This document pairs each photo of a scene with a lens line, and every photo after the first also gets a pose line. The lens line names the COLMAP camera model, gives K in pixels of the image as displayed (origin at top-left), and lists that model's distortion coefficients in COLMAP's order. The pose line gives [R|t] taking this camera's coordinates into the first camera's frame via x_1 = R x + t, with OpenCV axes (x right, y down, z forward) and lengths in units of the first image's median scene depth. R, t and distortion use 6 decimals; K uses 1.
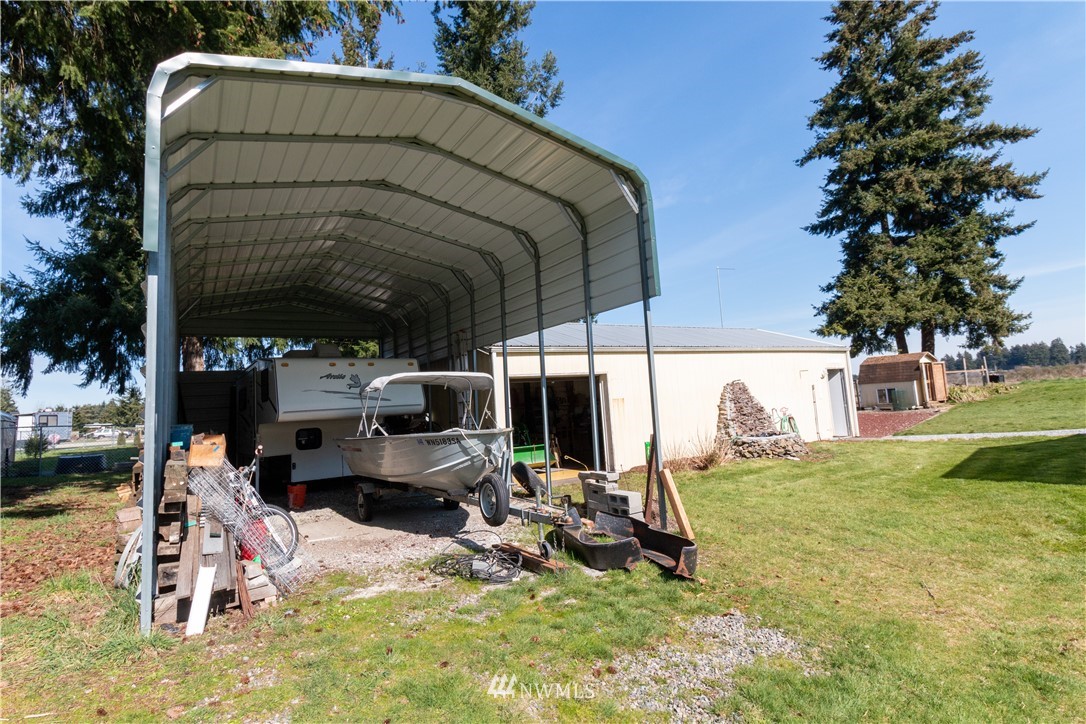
lens RADIAL K [[559.3, 0, 546.1], [0, 559.3, 352.5], [0, 0, 1]] dist [0.001112, 0.000071]
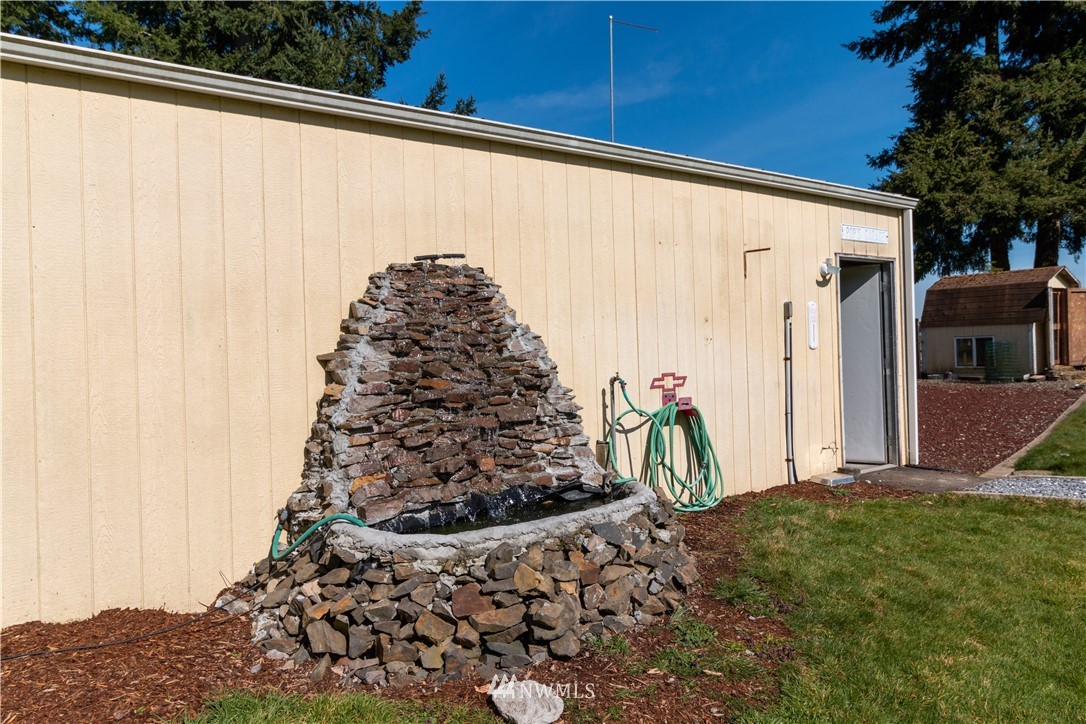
lens RADIAL K [[747.1, 0, 539.9], [0, 747.1, 359.7], [0, 0, 1]] dist [-0.002984, -0.001827]
pose [[0.998319, 0.036435, 0.045079, 0.154255], [-0.040988, 0.993670, 0.104592, 0.024467], [-0.040983, -0.106263, 0.993493, 0.283690]]
